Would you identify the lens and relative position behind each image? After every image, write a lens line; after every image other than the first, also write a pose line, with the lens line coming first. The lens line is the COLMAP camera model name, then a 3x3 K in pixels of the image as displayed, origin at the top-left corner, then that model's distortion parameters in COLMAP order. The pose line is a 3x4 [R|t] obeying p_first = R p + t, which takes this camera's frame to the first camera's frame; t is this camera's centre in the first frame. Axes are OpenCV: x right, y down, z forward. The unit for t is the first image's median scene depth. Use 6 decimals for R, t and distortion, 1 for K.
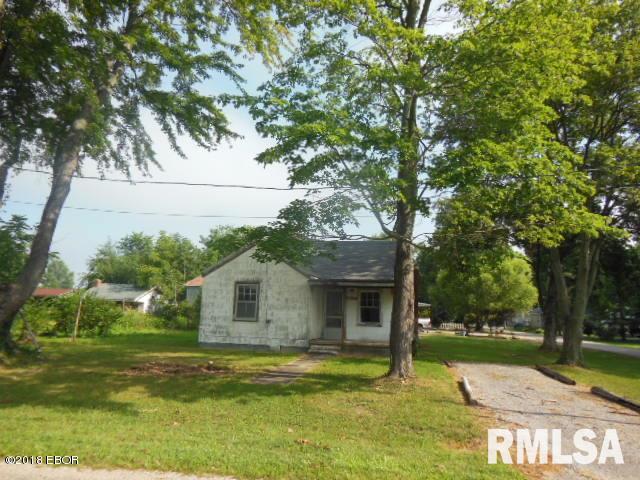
lens RADIAL K [[461.7, 0, 325.8], [0, 461.7, 241.3], [0, 0, 1]] dist [-0.005608, 0.030439]
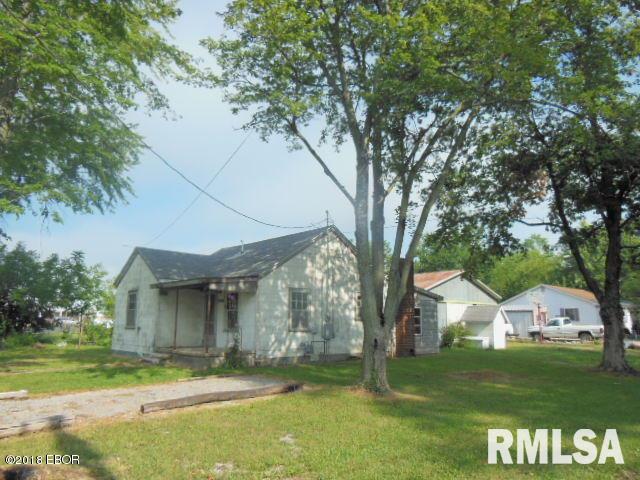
lens RADIAL K [[461.7, 0, 319.1], [0, 461.7, 234.4], [0, 0, 1]] dist [-0.005608, 0.030439]
pose [[0.807651, -0.136219, -0.573711, 0.800856], [0.116381, 0.990637, -0.071375, 0.089370], [0.578062, -0.009124, 0.815942, 0.417814]]
